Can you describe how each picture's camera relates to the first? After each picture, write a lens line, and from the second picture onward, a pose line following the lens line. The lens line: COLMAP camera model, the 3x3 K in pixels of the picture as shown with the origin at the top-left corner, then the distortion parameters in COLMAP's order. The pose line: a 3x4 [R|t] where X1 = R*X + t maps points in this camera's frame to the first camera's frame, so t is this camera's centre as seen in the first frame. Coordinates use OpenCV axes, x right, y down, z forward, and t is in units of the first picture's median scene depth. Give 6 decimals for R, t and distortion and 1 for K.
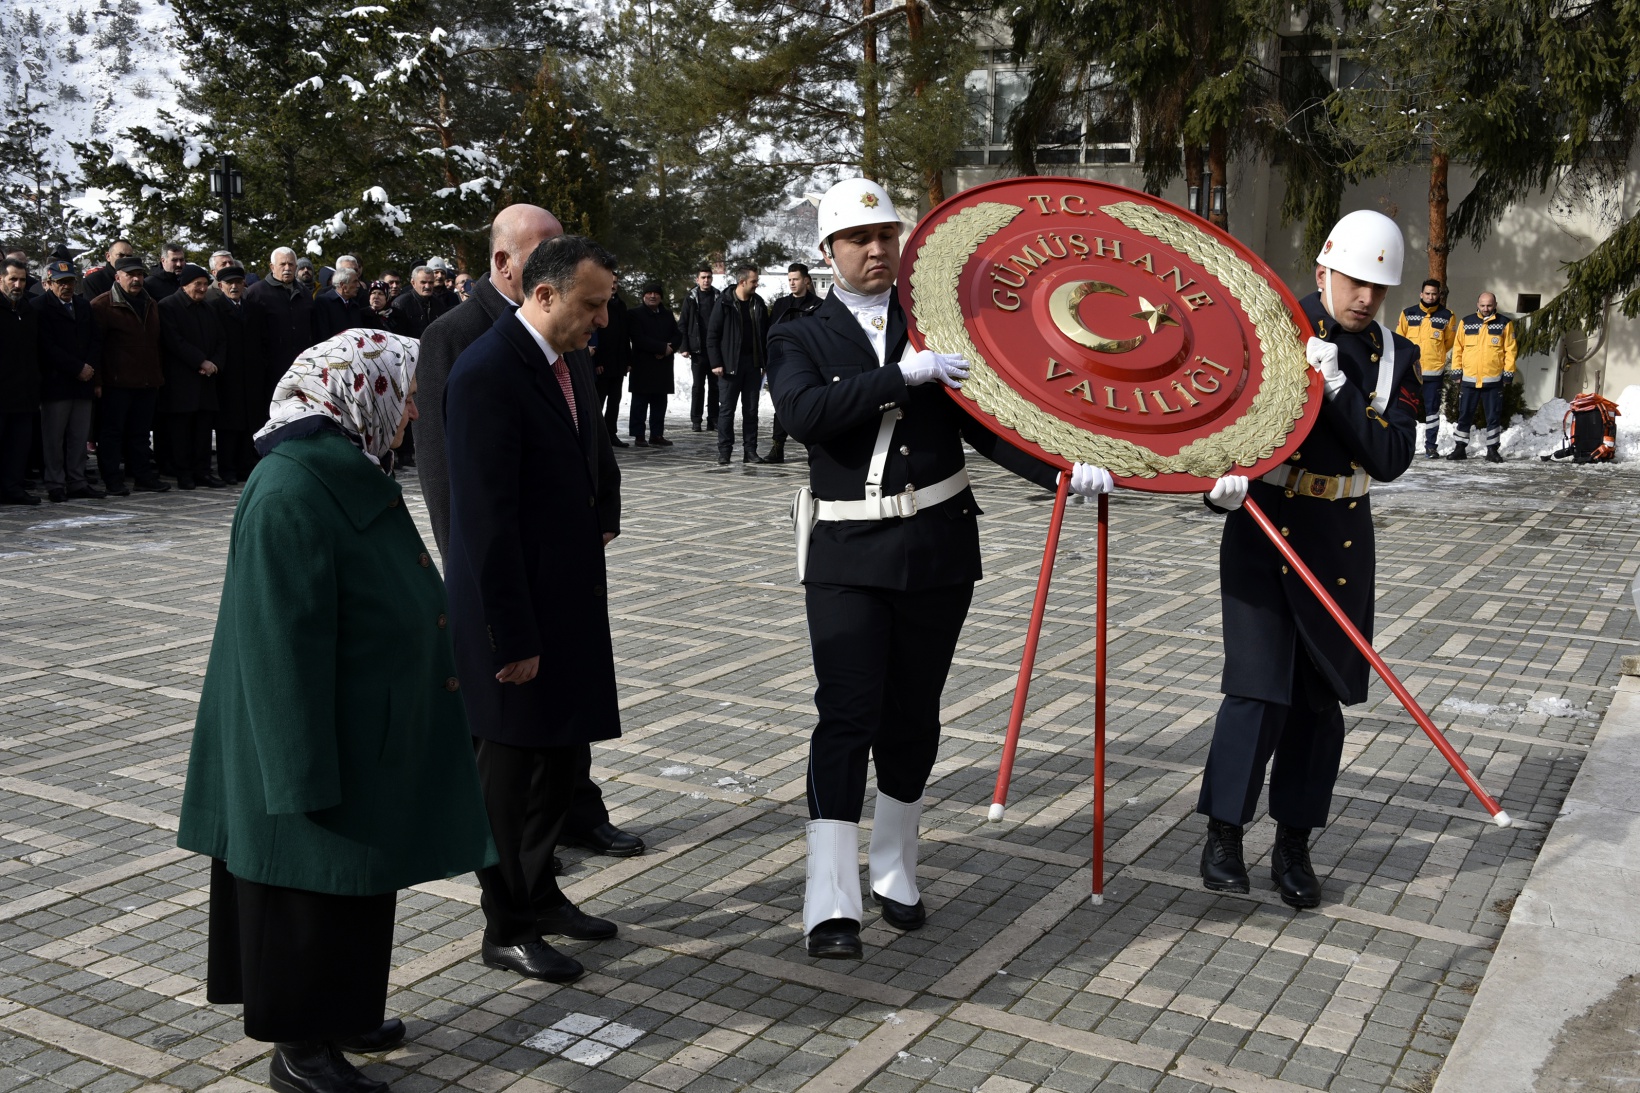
lens RADIAL K [[1708.9, 0, 820.0], [0, 1708.9, 546.5], [0, 0, 1]] dist [0.006695, 0.012802]
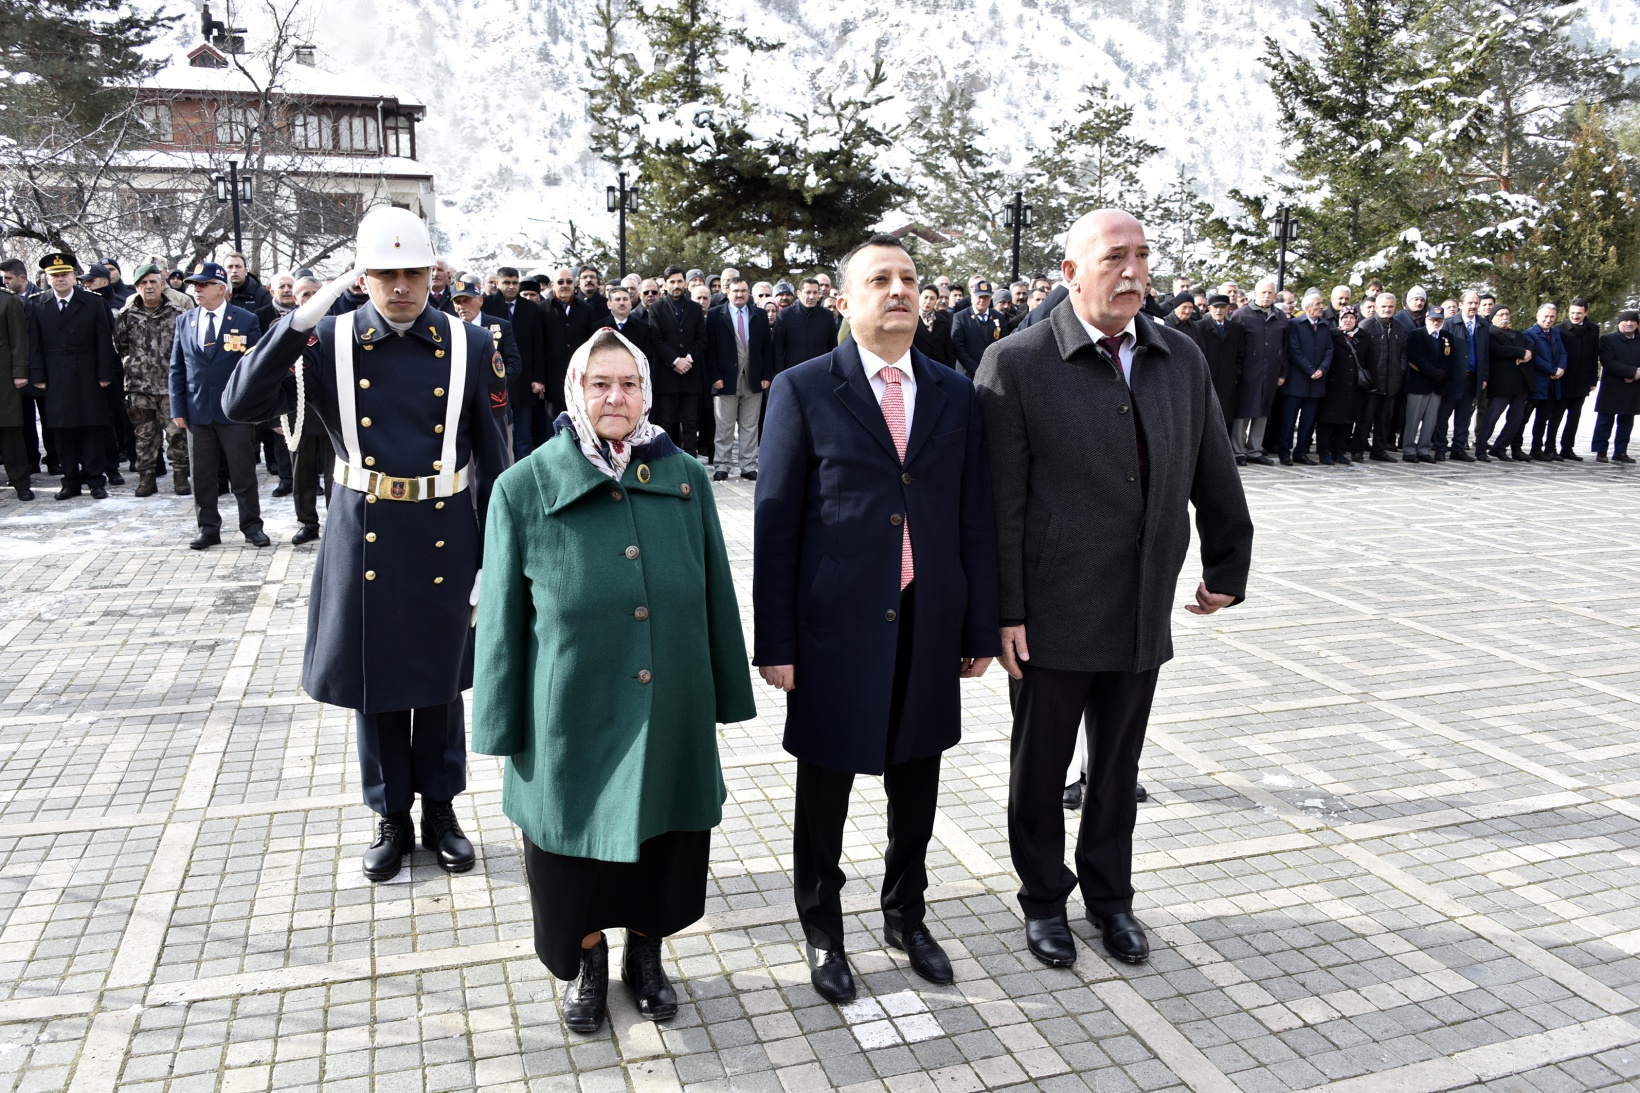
lens RADIAL K [[1287.2, 0, 820.0], [0, 1287.2, 546.5], [0, 0, 1]] dist [-0.033463, -0.014515]
pose [[0.741882, 0.122111, -0.659318, 0.045928], [-0.101710, 0.992394, 0.069353, -0.007763], [0.662772, 0.015607, 0.748659, 0.053854]]
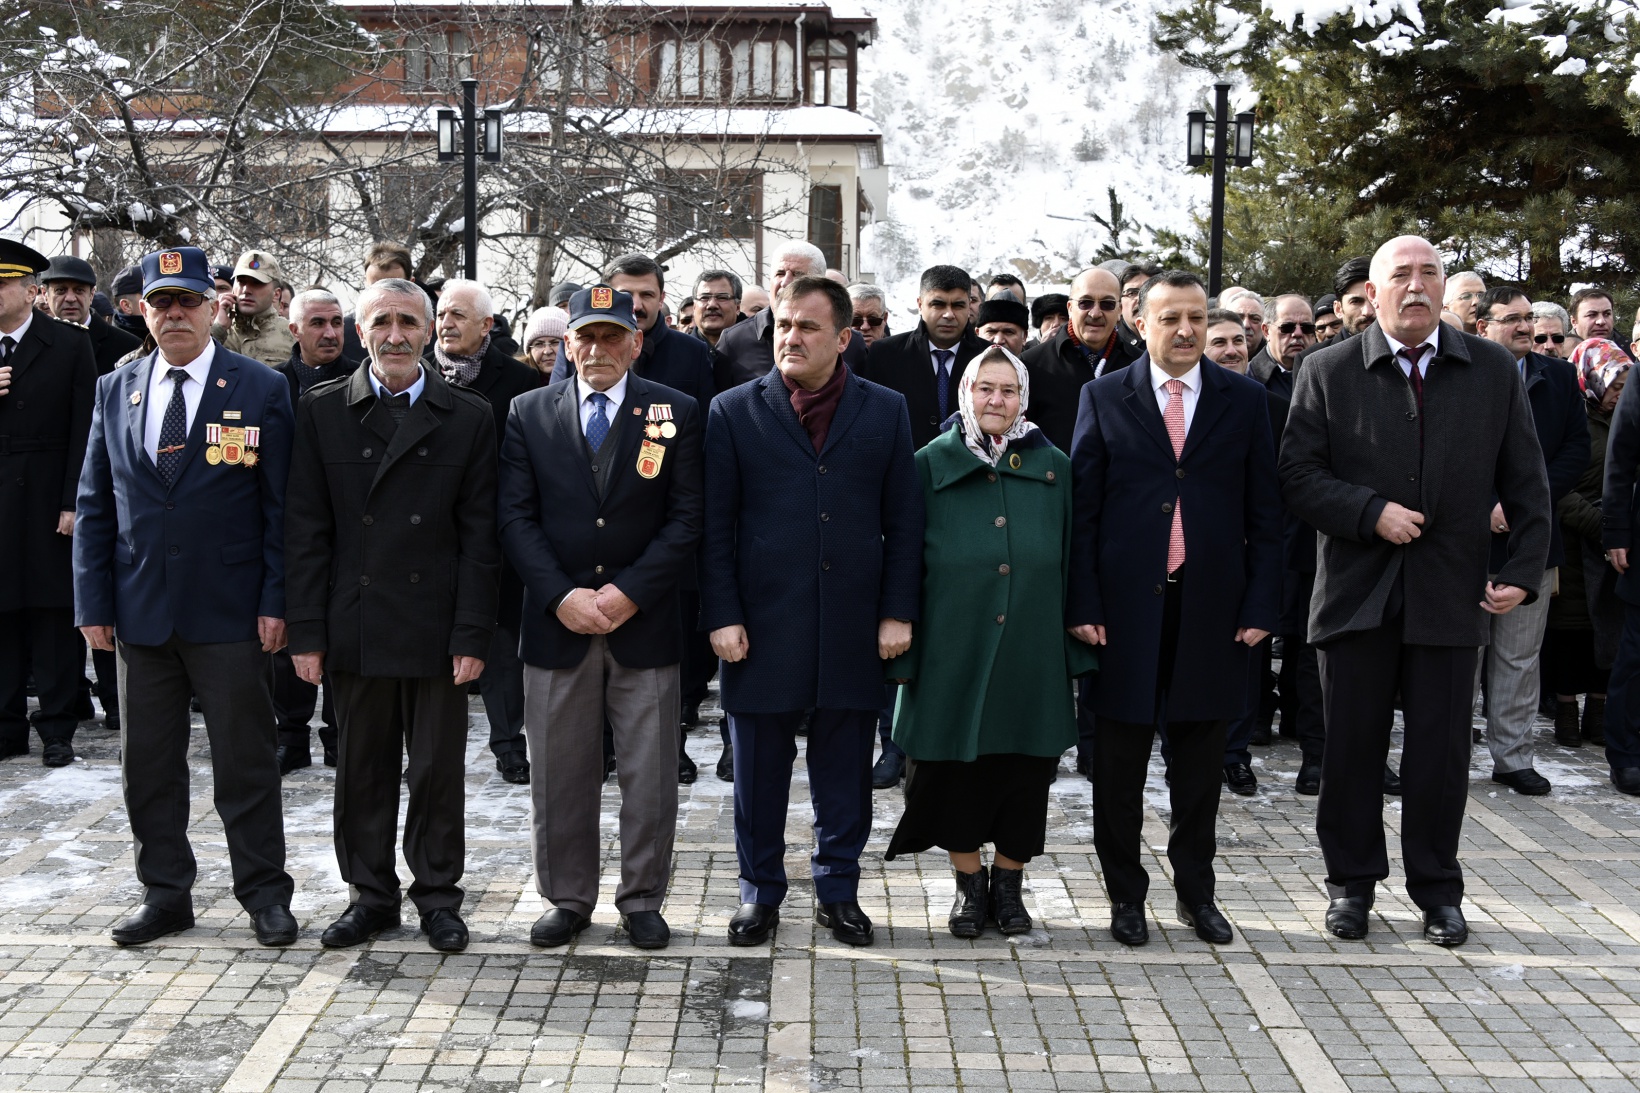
lens RADIAL K [[2196.2, 0, 820.0], [0, 2196.2, 546.5], [0, 0, 1]] dist [0.011206, 0.008113]
pose [[0.492740, 0.071075, -0.867269, -0.054889], [-0.131344, 0.991315, 0.006617, -0.019369], [0.860207, 0.110650, 0.497795, 0.131785]]
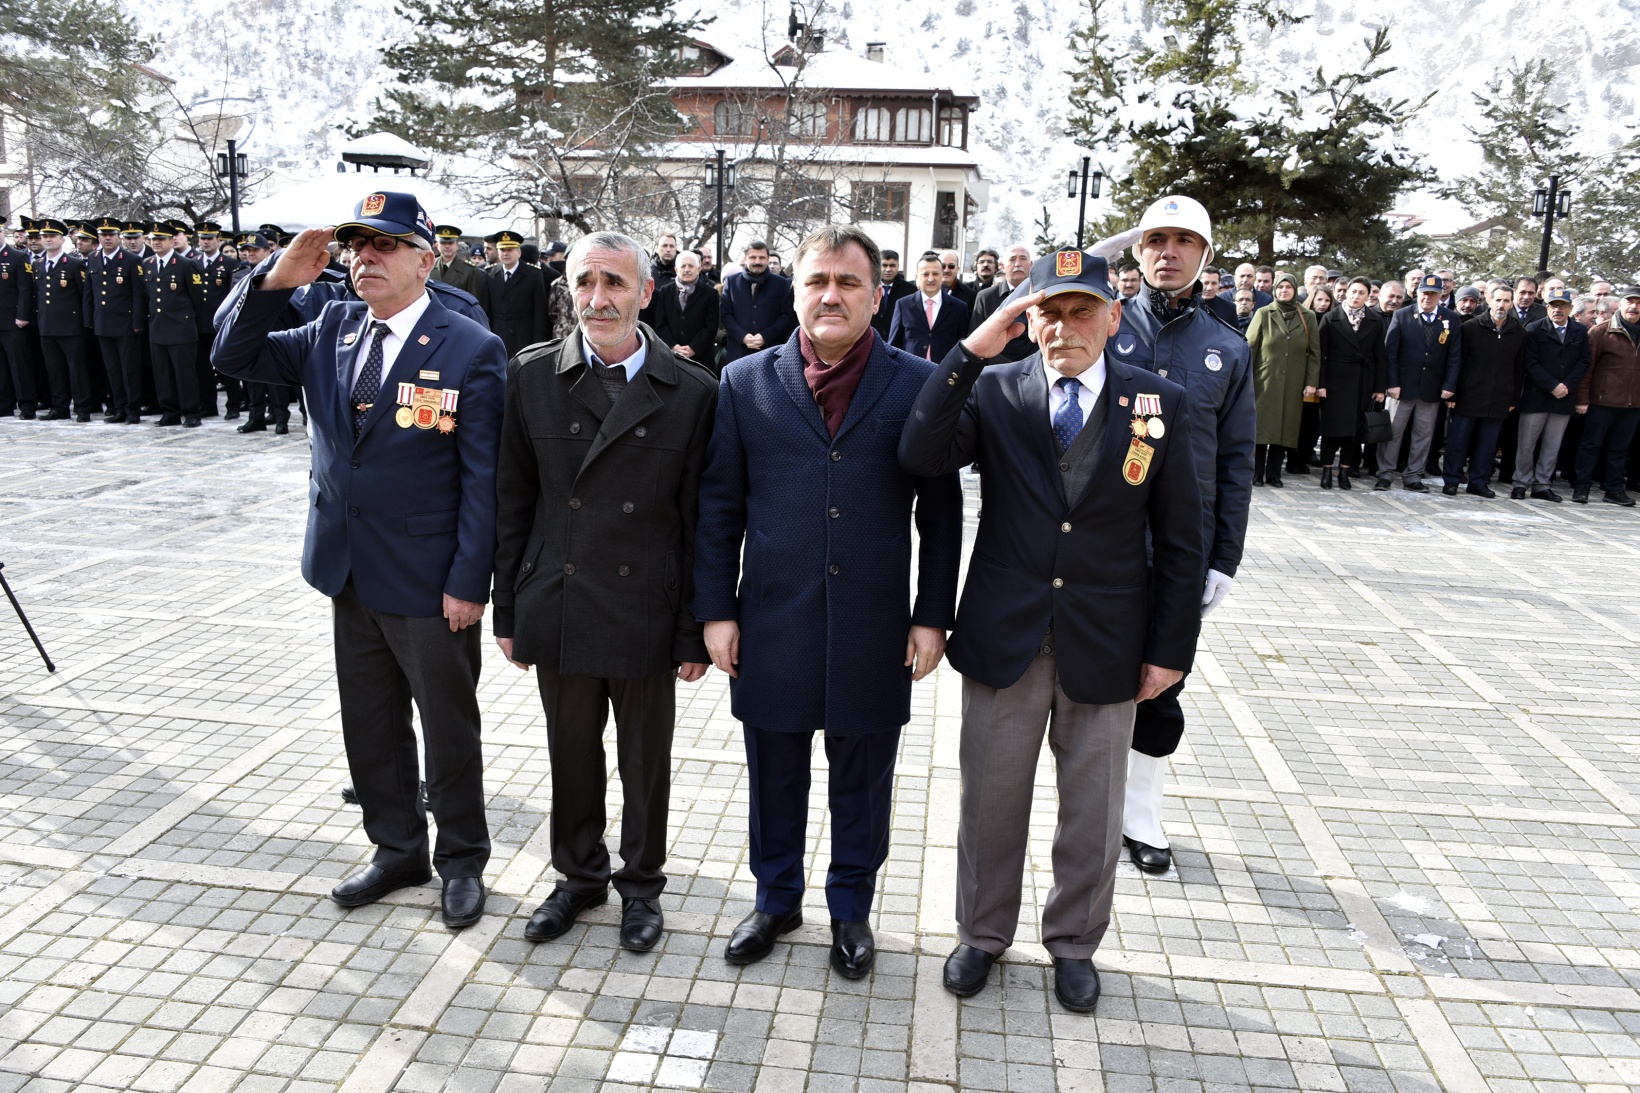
lens RADIAL K [[1287.2, 0, 820.0], [0, 1287.2, 546.5], [0, 0, 1]] dist [-0.033463, -0.014515]
pose [[0.390998, 0.188420, -0.900899, 0.072332], [-0.163623, 0.977460, 0.133418, -0.015607], [0.905731, 0.095241, 0.413014, 0.109019]]
